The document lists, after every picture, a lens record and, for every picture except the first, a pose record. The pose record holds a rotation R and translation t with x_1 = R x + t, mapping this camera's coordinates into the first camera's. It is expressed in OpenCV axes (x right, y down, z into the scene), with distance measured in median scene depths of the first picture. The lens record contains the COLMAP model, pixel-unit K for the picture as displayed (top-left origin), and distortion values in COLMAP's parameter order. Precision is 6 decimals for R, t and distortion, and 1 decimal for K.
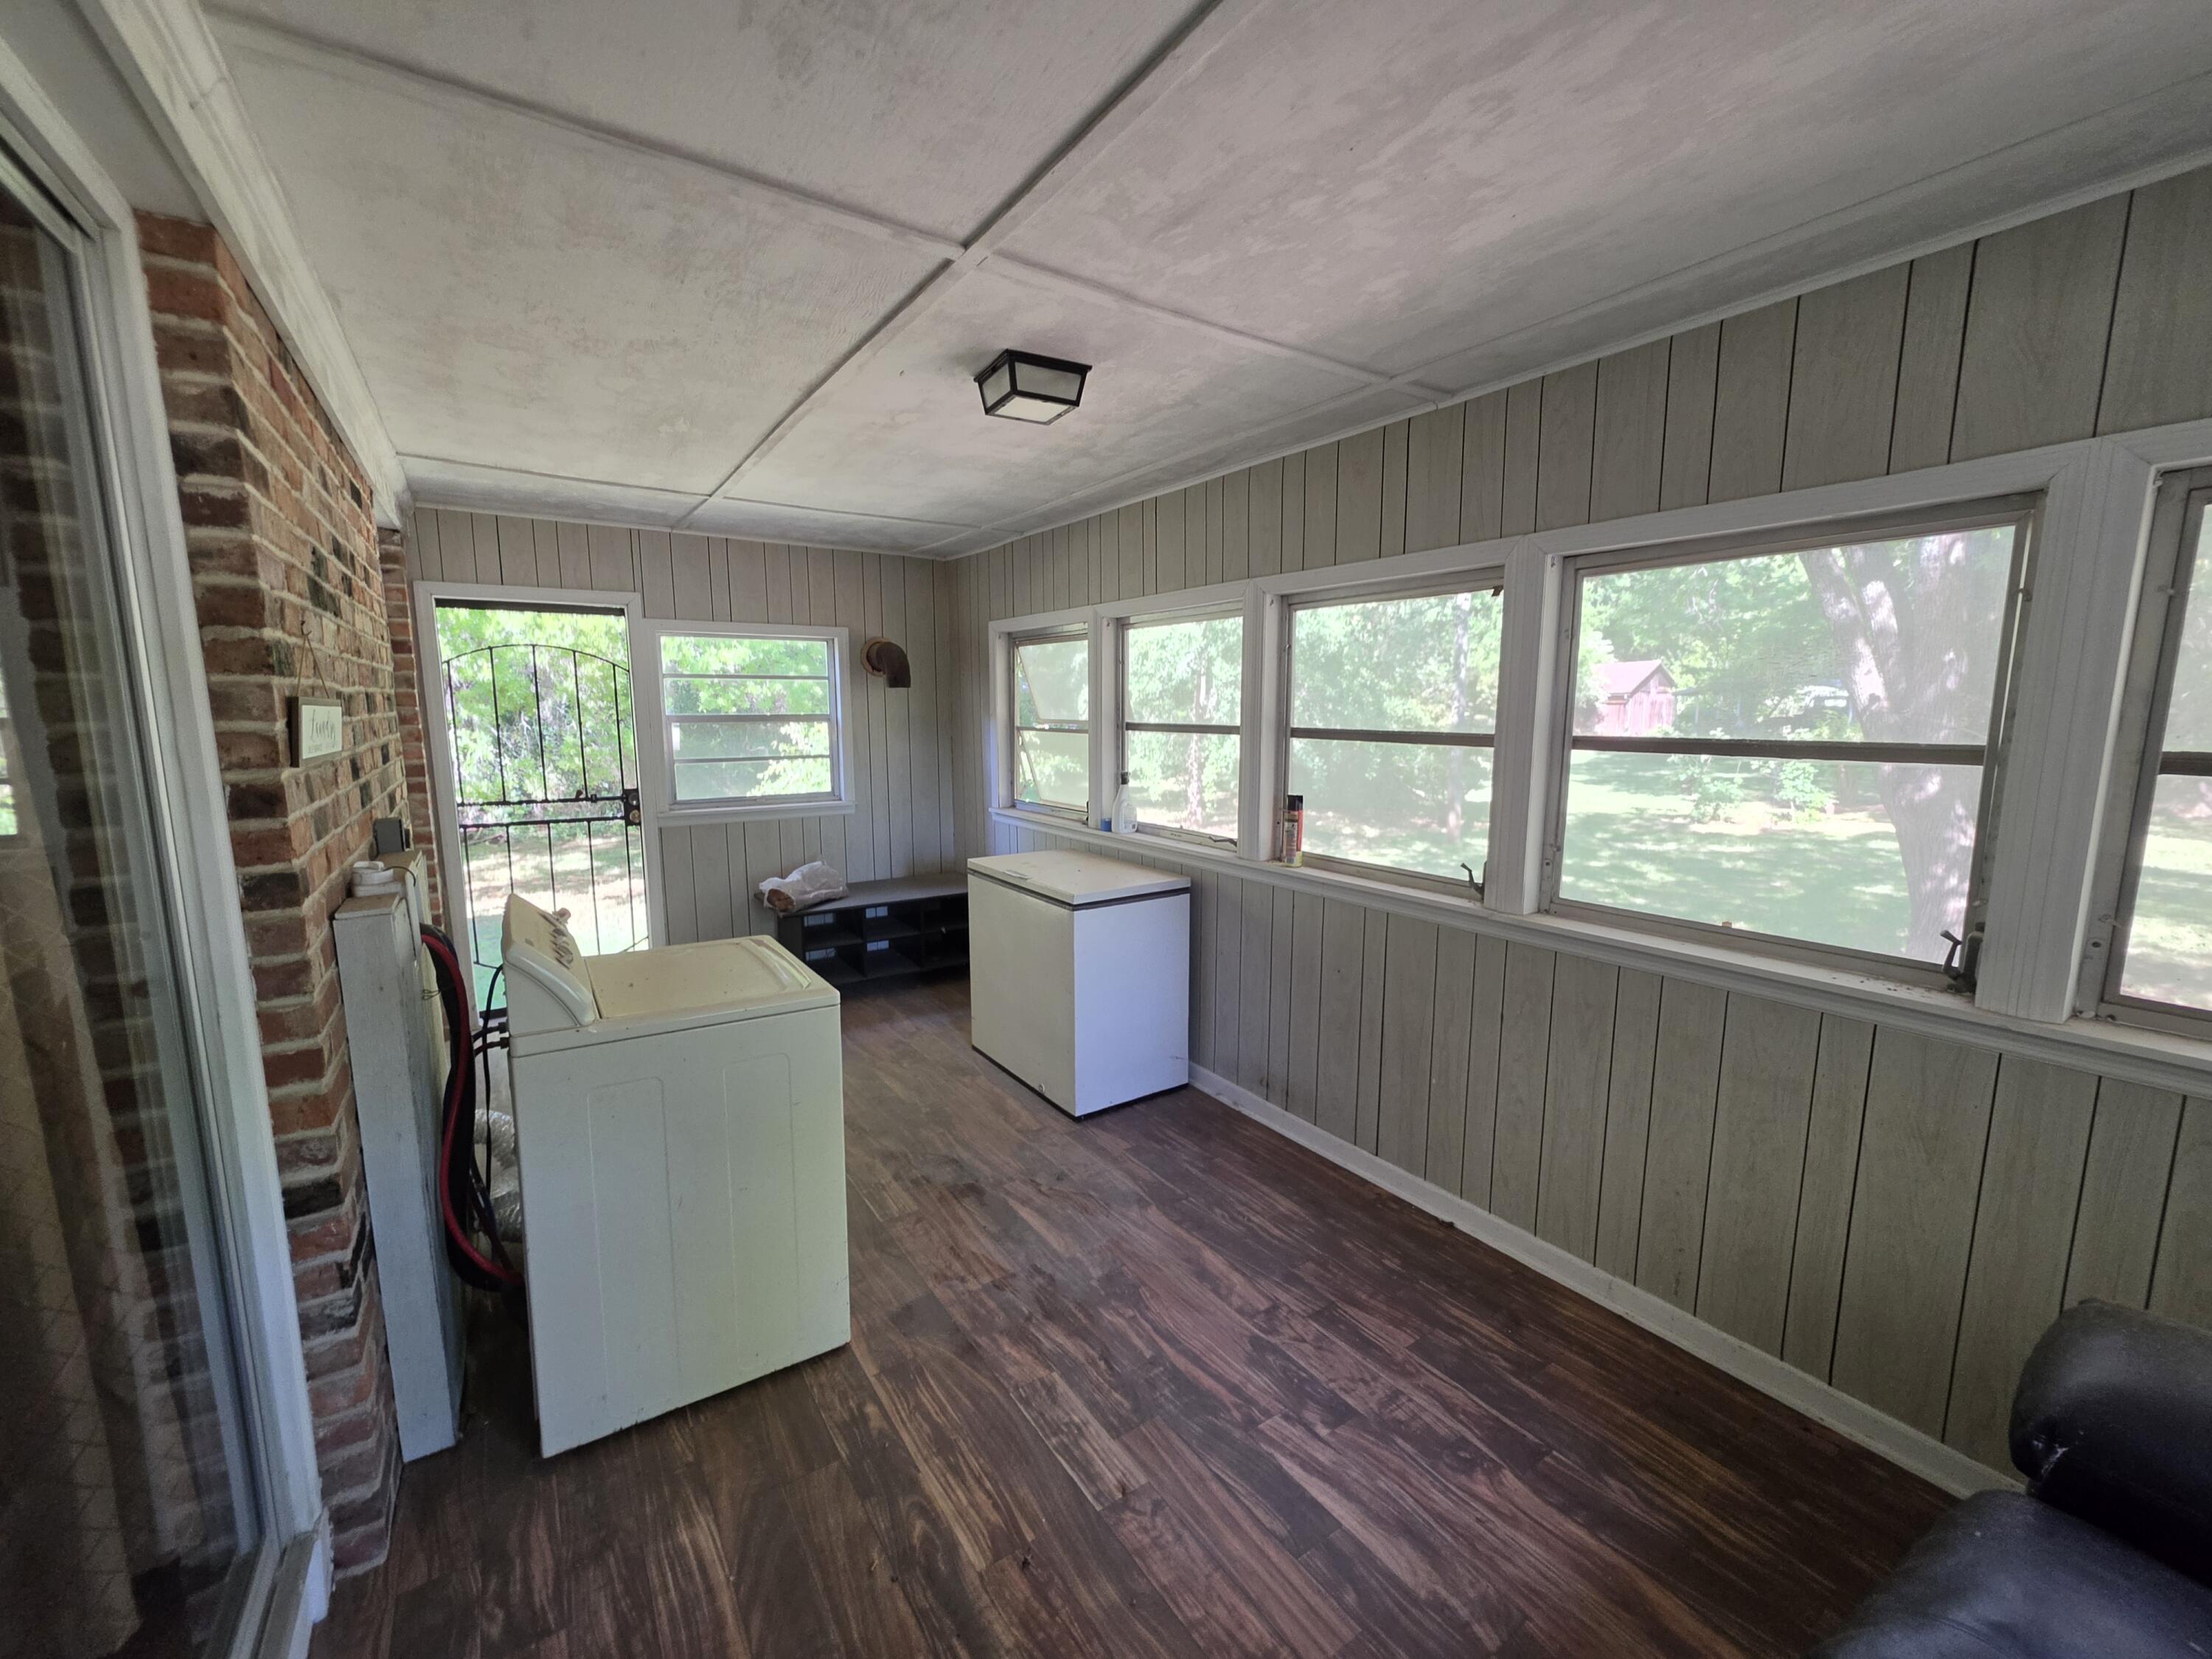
lens RADIAL K [[886.8, 0, 1120.3], [0, 886.8, 833.0], [0, 0, 1]] dist [-0.010932, 0.000629]
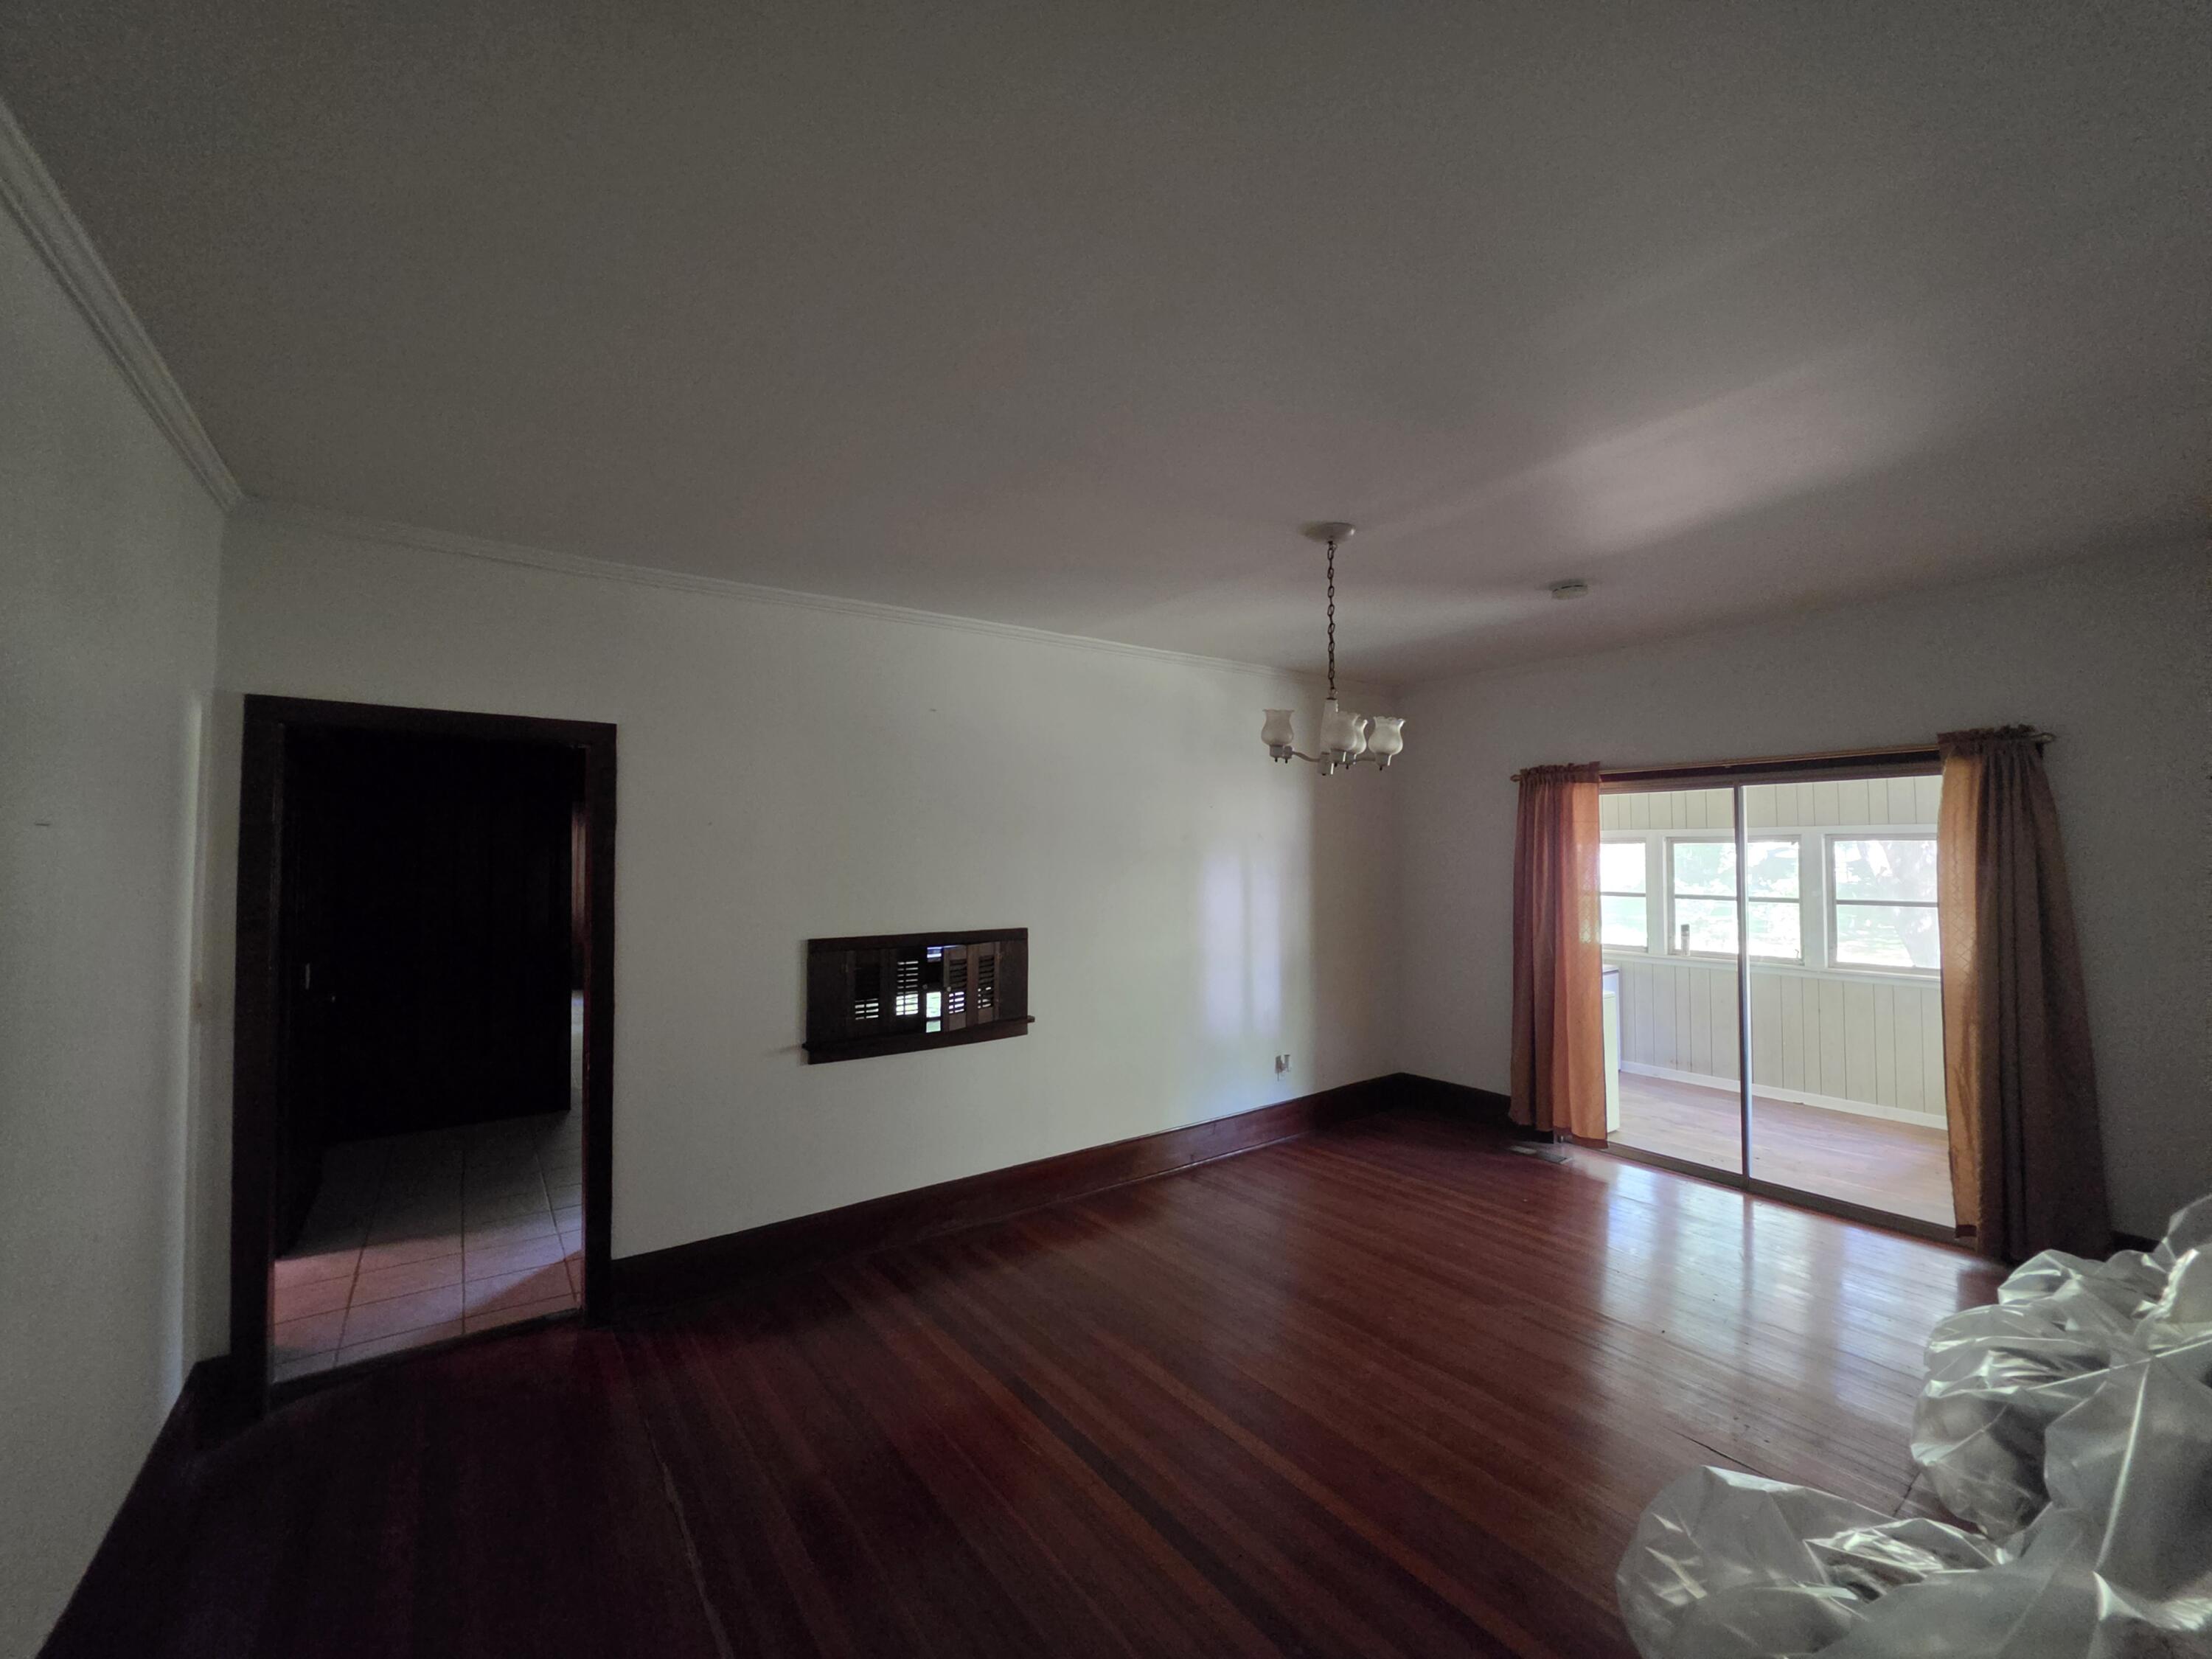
lens RADIAL K [[886.8, 0, 1095.1], [0, 886.8, 835.4], [0, 0, 1]] dist [-0.010932, 0.000629]
pose [[0.999341, -0.006200, 0.035758, -1.334766], [0.012068, 0.985996, -0.166330, 0.085362], [-0.034227, 0.166652, 0.985422, -1.158852]]
